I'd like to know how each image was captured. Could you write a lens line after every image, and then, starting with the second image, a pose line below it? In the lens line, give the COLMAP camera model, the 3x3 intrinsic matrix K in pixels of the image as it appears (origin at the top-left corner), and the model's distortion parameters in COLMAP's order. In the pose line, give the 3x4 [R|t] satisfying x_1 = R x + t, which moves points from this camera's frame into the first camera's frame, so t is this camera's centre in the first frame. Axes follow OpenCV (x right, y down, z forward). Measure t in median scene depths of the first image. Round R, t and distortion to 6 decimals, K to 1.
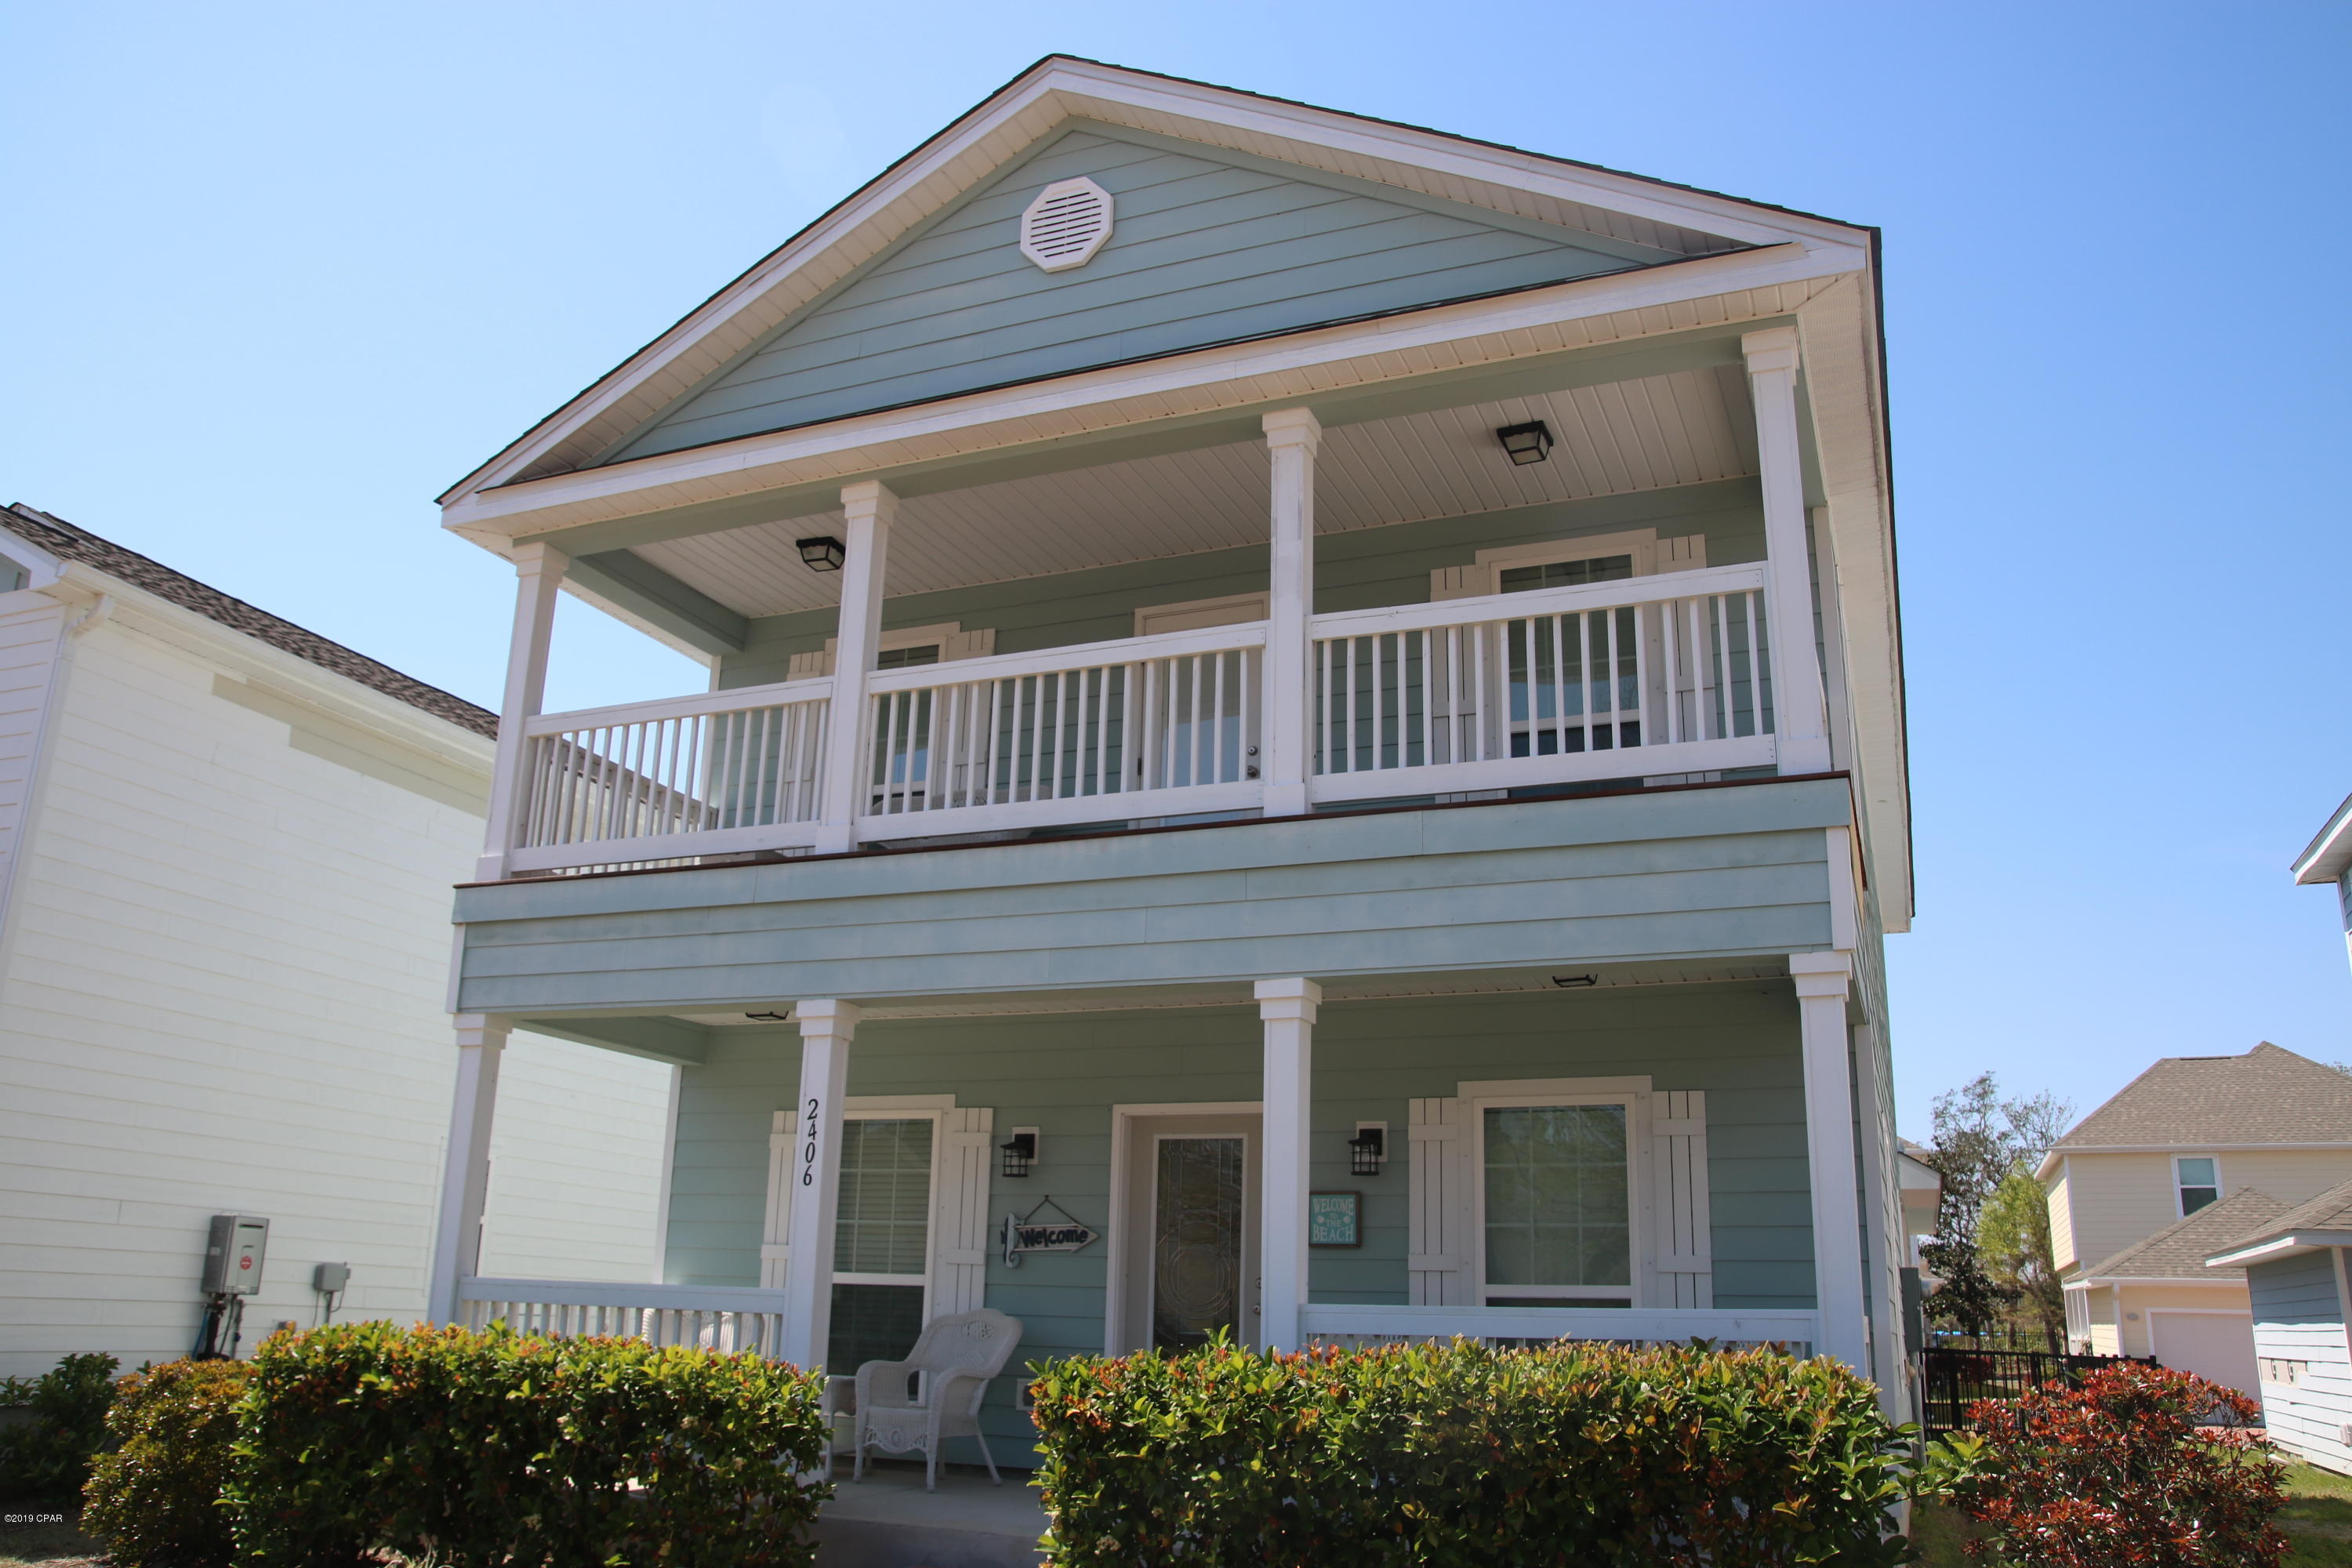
lens RADIAL K [[1813.7, 0, 1151.5], [0, 1813.7, 807.6], [0, 0, 1]] dist [-0.120611, 0.102642]
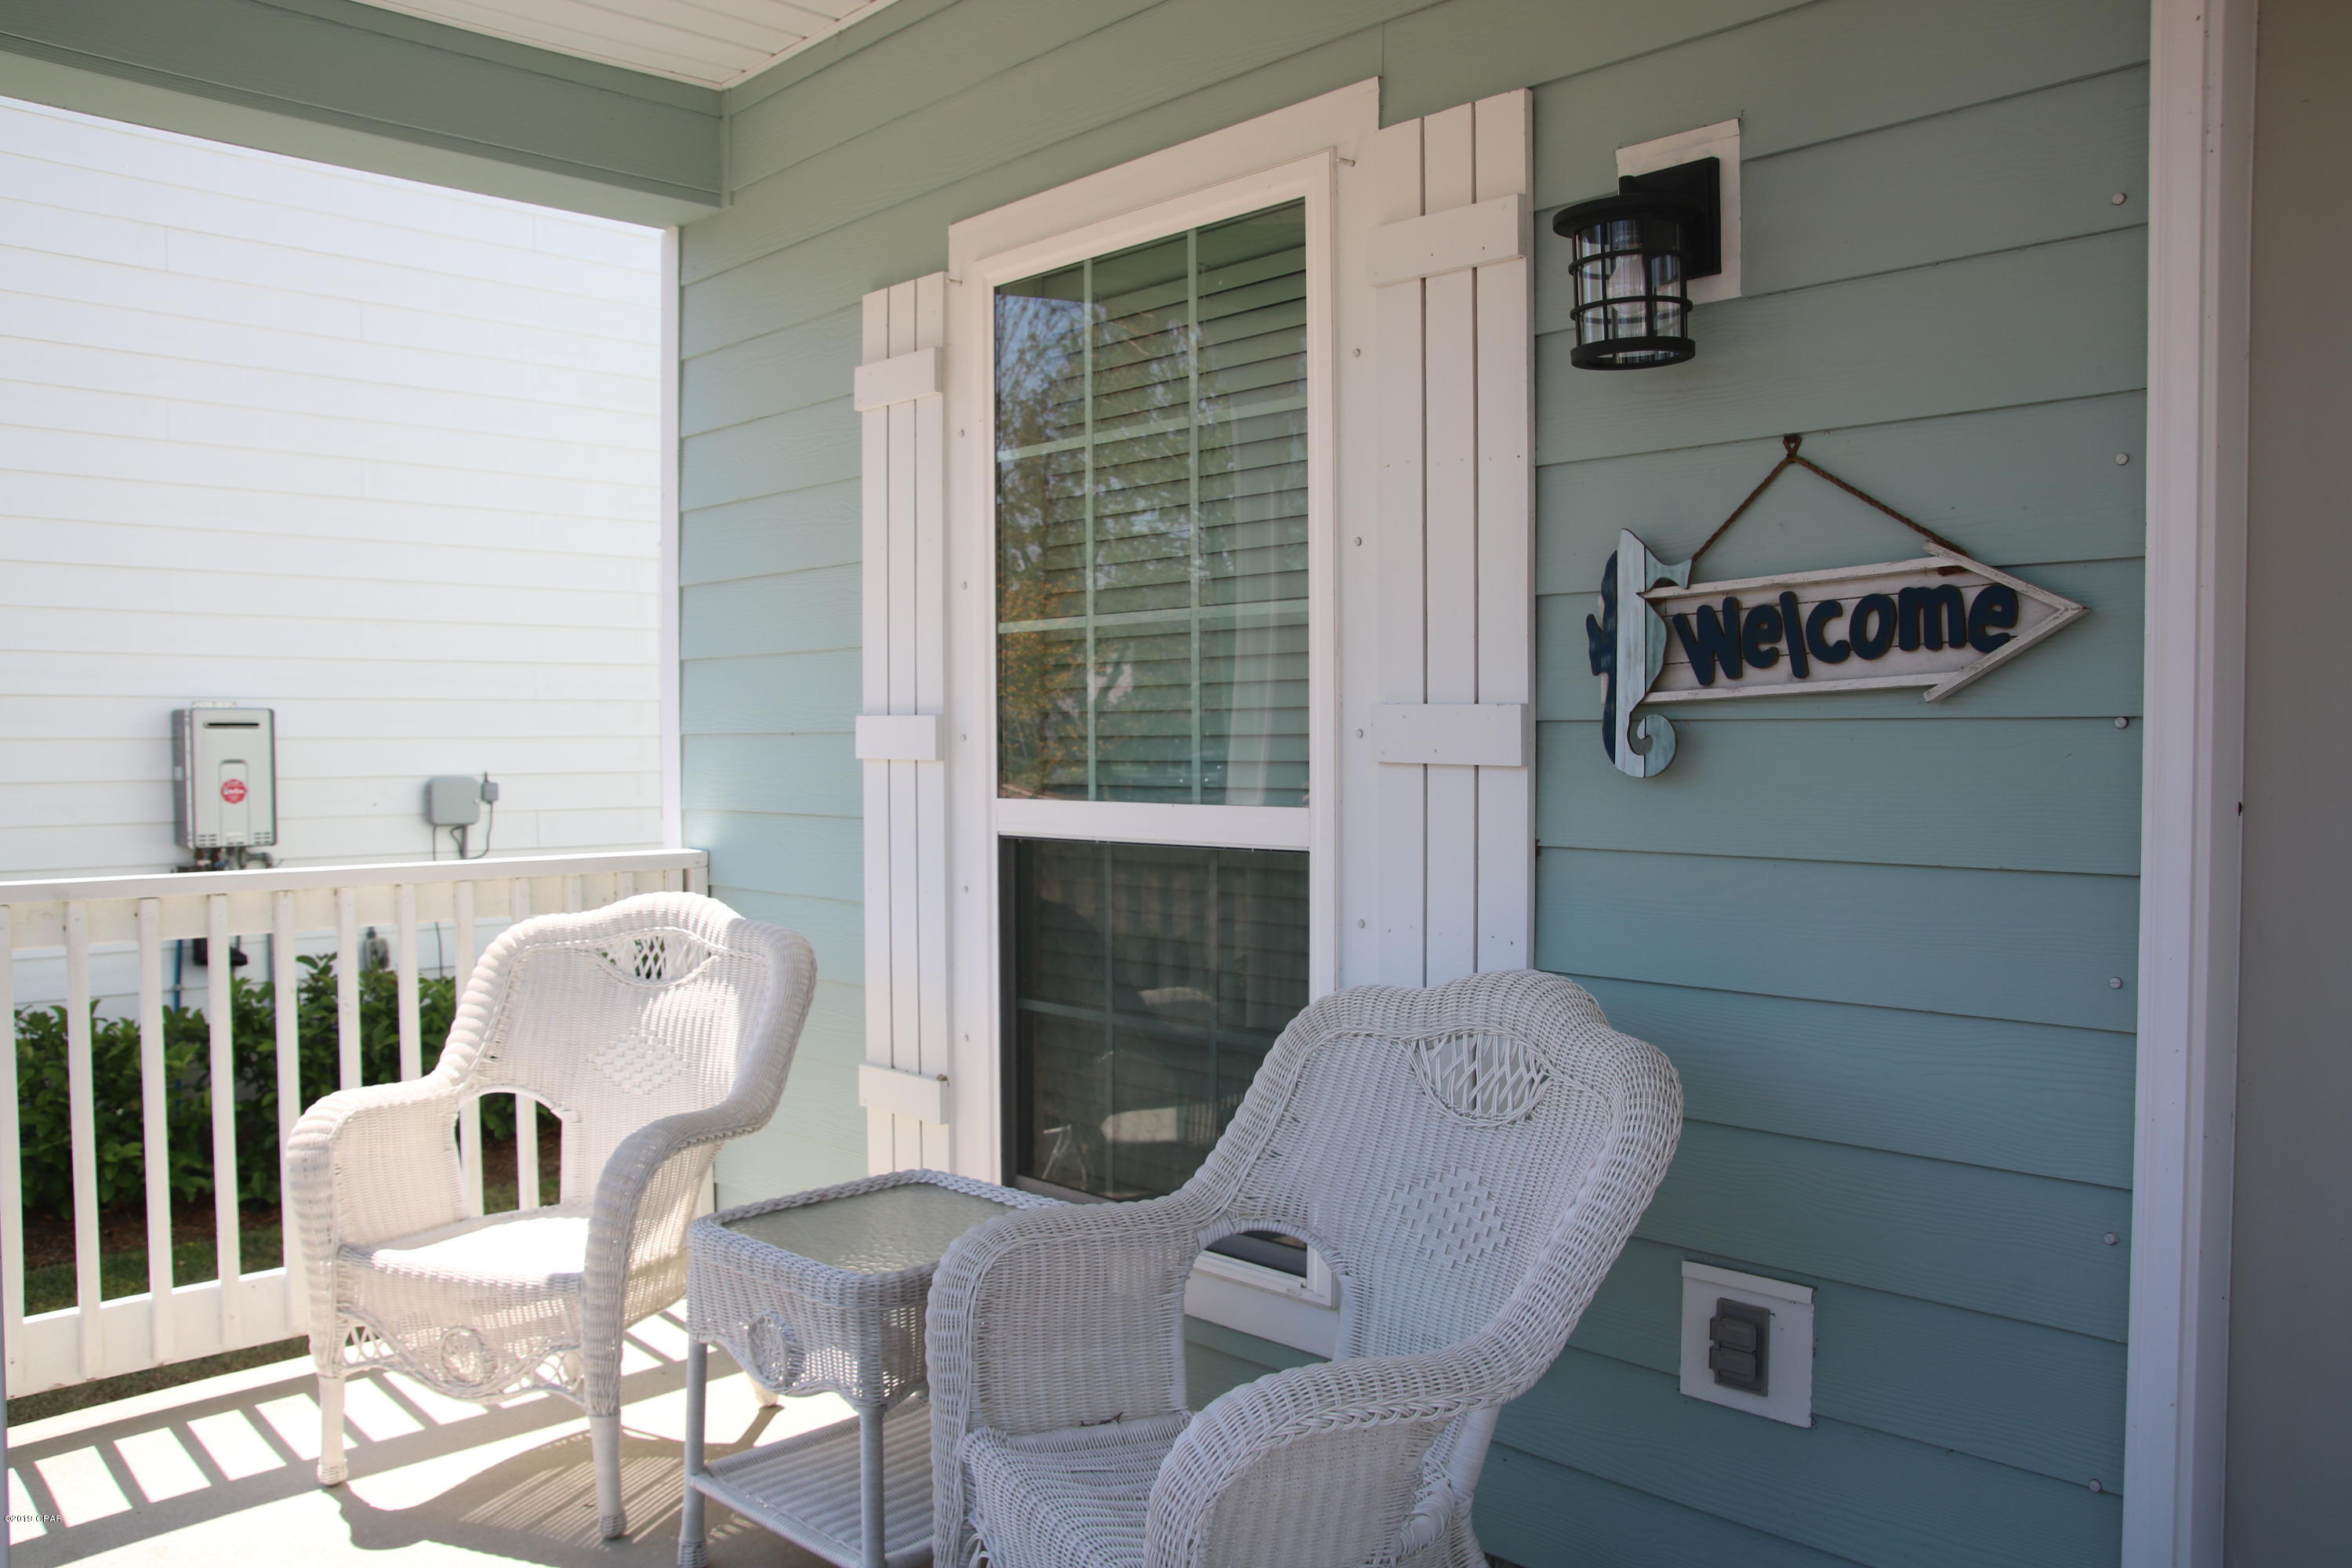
lens RADIAL K [[1813.7, 0, 1151.5], [0, 1813.7, 807.6], [0, 0, 1]] dist [-0.120611, 0.102642]
pose [[0.916112, -0.019133, -0.400465, -0.044179], [0.140892, 0.950515, 0.276896, 0.187848], [0.375350, -0.310090, 0.873474, 0.776121]]
